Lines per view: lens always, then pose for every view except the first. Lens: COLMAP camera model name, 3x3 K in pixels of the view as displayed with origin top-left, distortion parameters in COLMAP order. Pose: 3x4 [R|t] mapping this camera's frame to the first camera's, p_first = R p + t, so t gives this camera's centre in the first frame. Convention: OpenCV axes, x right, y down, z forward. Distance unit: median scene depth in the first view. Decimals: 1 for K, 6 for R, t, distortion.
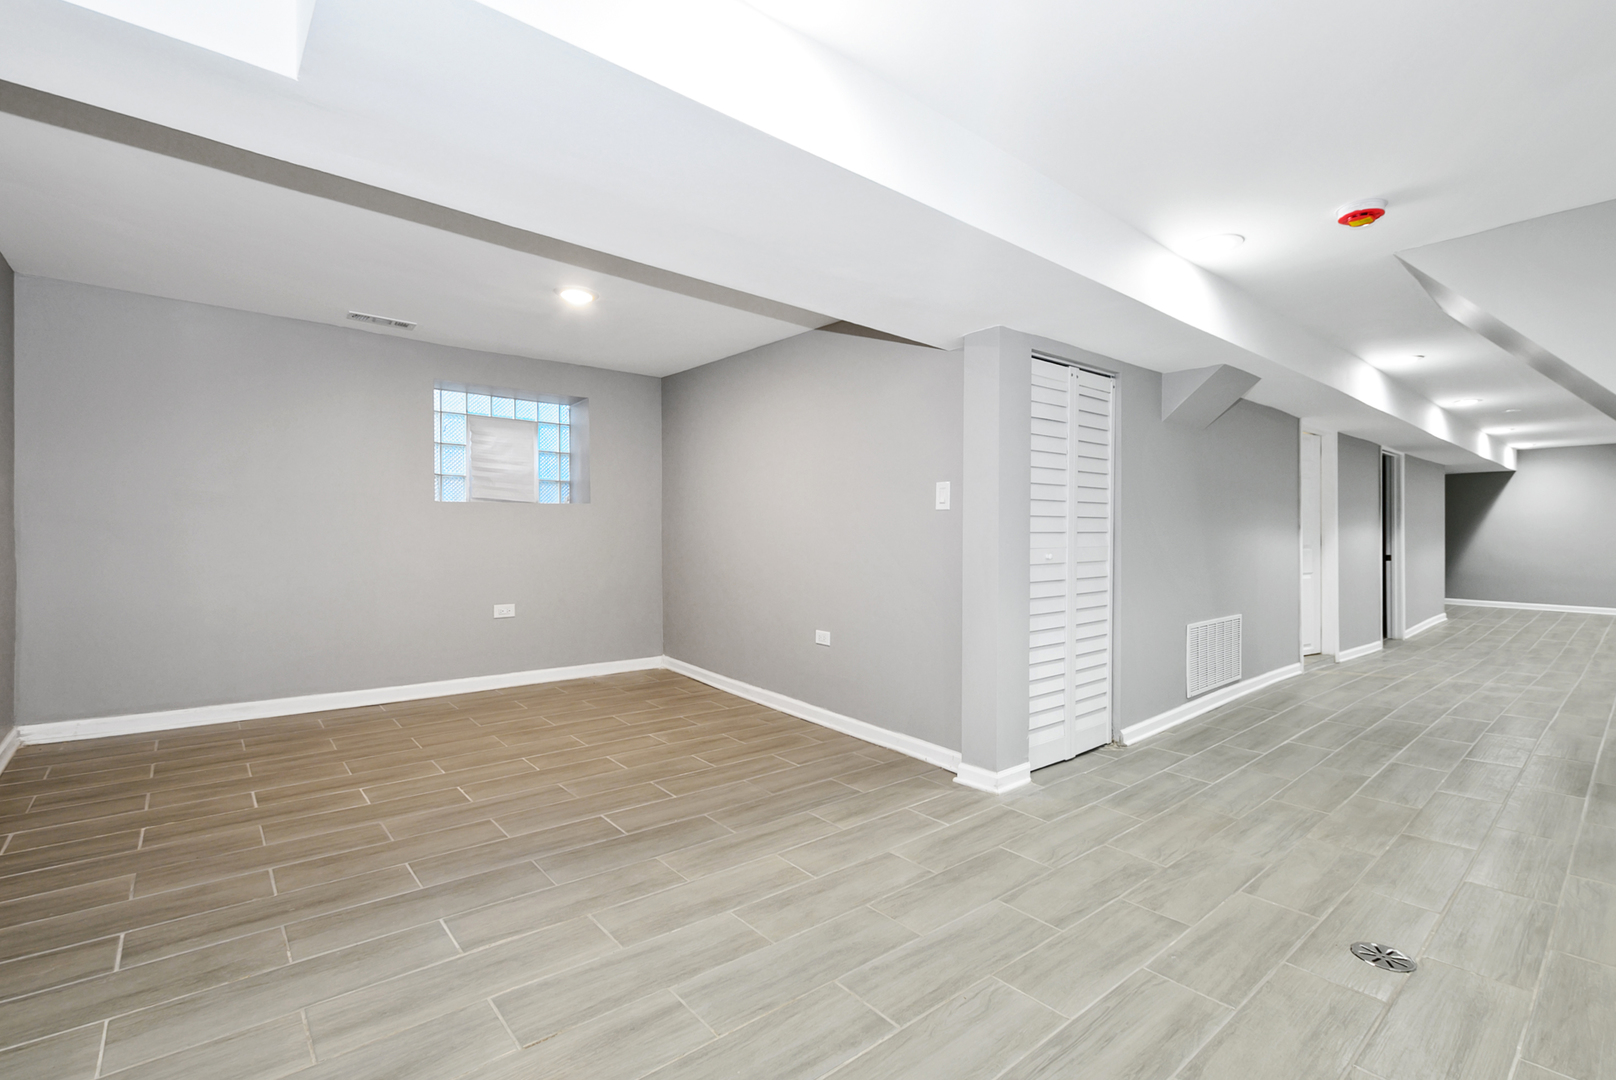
lens RADIAL K [[714.5, 0, 823.5], [0, 714.5, 537.6], [0, 0, 1]] dist [0.000514, -0.001444]
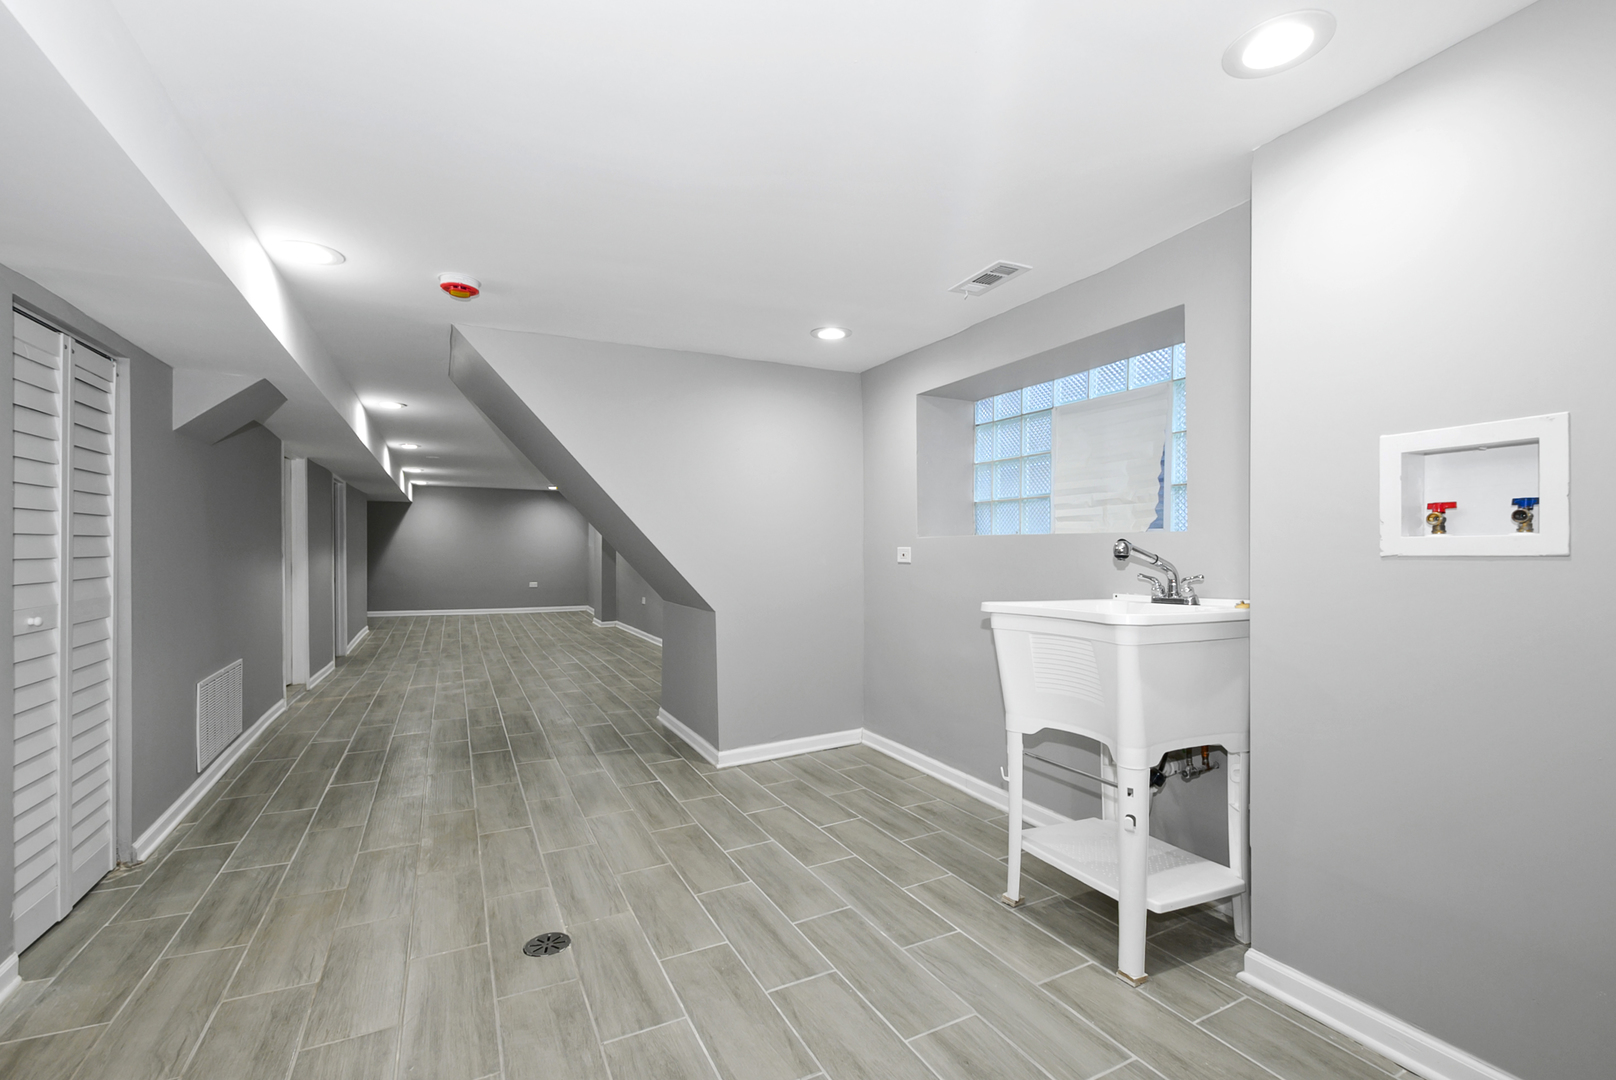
lens RADIAL K [[714.5, 0, 810.4], [0, 714.5, 551.6], [0, 0, 1]] dist [0.000514, -0.001444]
pose [[0.243383, -0.003210, 0.969925, -0.147785], [0.002549, 0.999993, 0.002670, -0.037855], [-0.969927, 0.001822, 0.243390, 0.167048]]
